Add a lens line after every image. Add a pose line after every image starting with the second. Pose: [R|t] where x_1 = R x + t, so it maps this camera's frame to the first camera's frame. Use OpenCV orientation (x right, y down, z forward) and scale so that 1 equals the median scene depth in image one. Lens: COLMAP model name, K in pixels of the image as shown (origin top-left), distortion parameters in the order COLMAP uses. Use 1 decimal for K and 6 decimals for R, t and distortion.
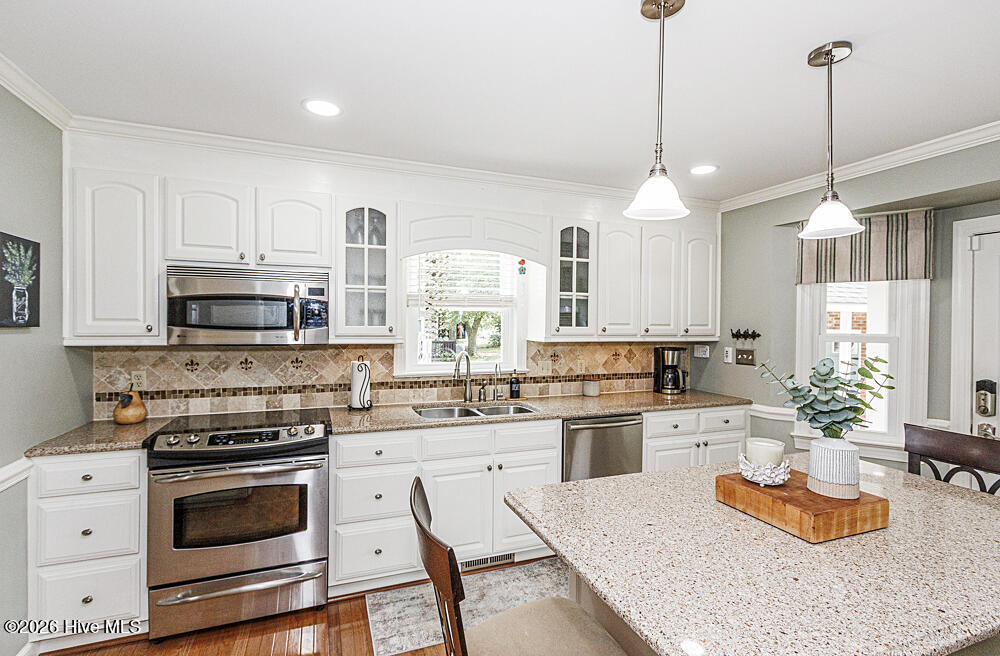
lens RADIAL K [[461.4, 0, 465.0], [0, 461.4, 324.1], [0, 0, 1]] dist [0.009578, -0.003458]
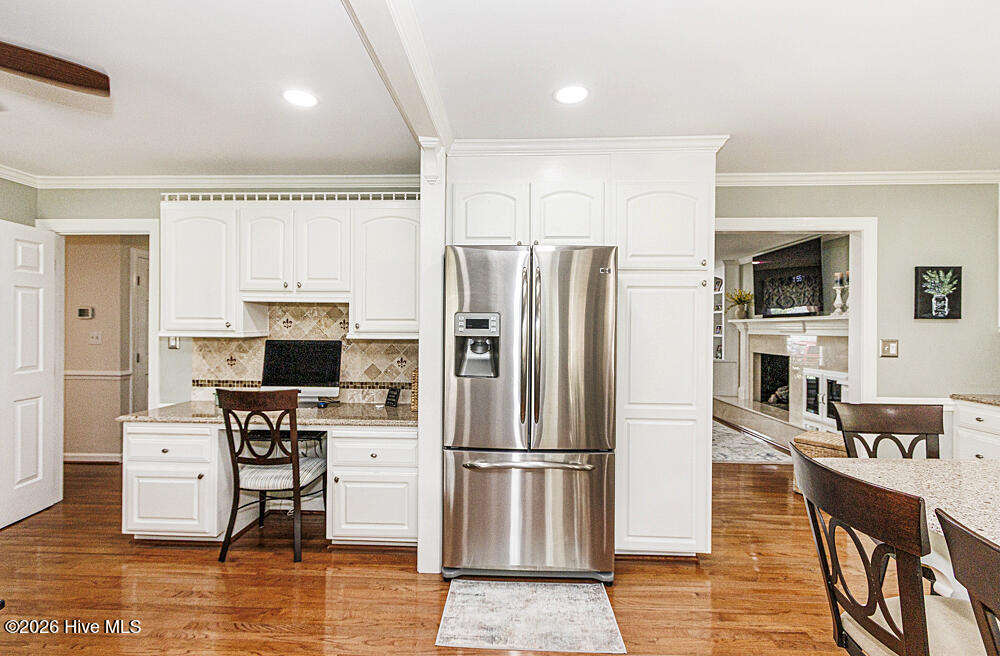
lens RADIAL K [[461.4, 0, 492.8], [0, 461.4, 328.5], [0, 0, 1]] dist [0.009578, -0.003458]
pose [[-0.398560, -0.011681, -0.917068, 0.806999], [-0.015488, 0.999862, -0.006004, 0.049963], [0.917012, 0.011810, -0.398686, 0.111135]]
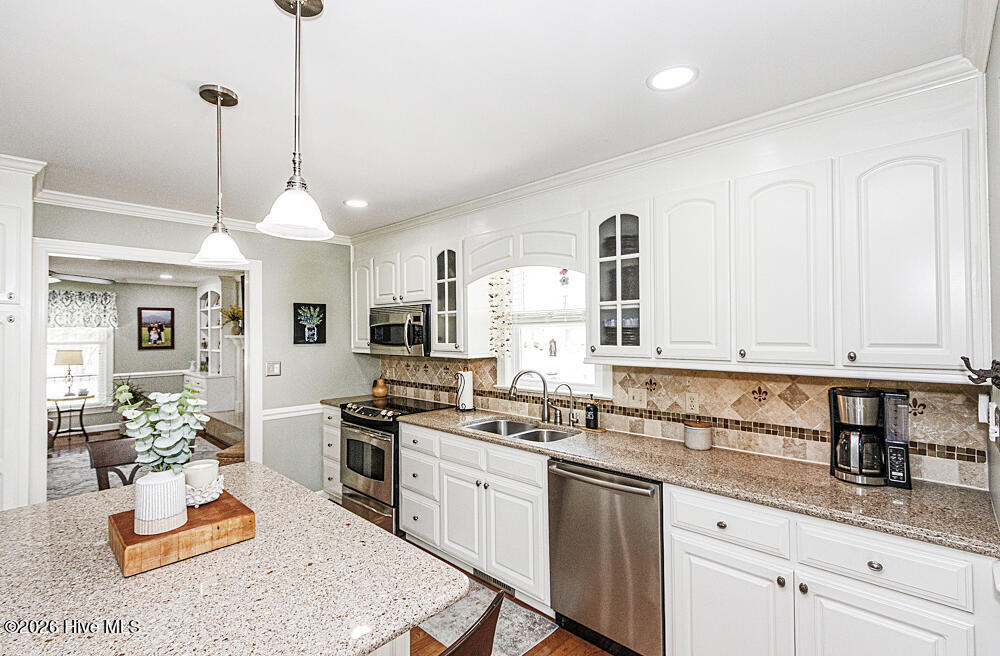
lens RADIAL K [[461.4, 0, 528.9], [0, 461.4, 319.7], [0, 0, 1]] dist [0.009578, -0.003458]
pose [[0.456135, -0.033707, -0.889272, 0.956176], [0.011141, 0.999420, -0.032168, -0.016311], [0.889841, 0.004766, 0.456246, 0.587405]]
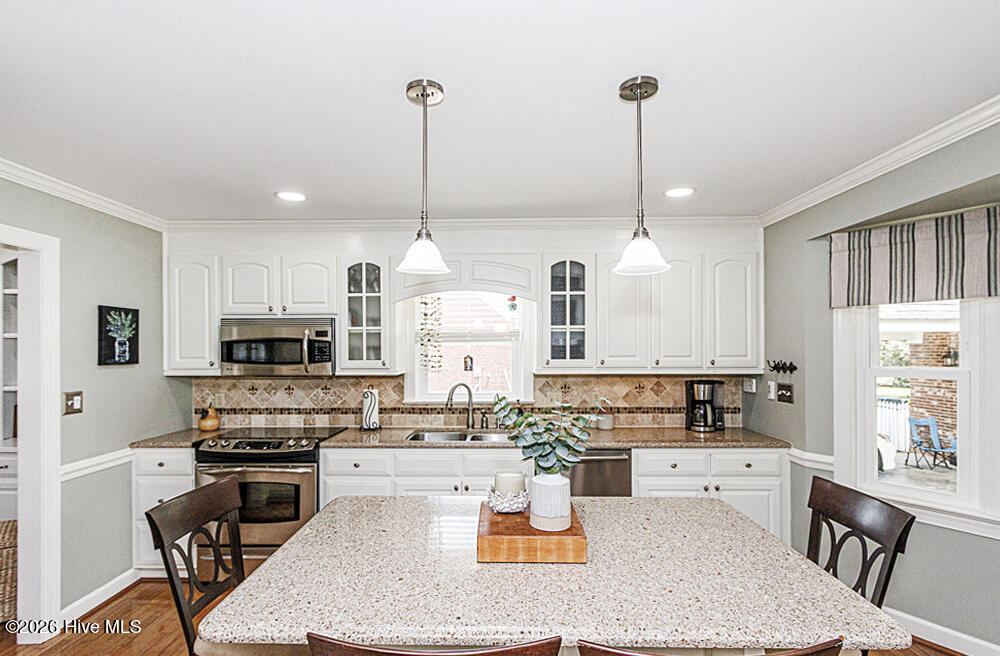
lens RADIAL K [[461.4, 0, 476.5], [0, 461.4, 346.2], [0, 0, 1]] dist [0.009578, -0.003458]
pose [[0.932739, -0.013916, -0.360284, 0.468067], [0.010683, 0.999883, -0.010965, -0.016148], [0.360394, 0.006378, 0.932778, -0.021746]]
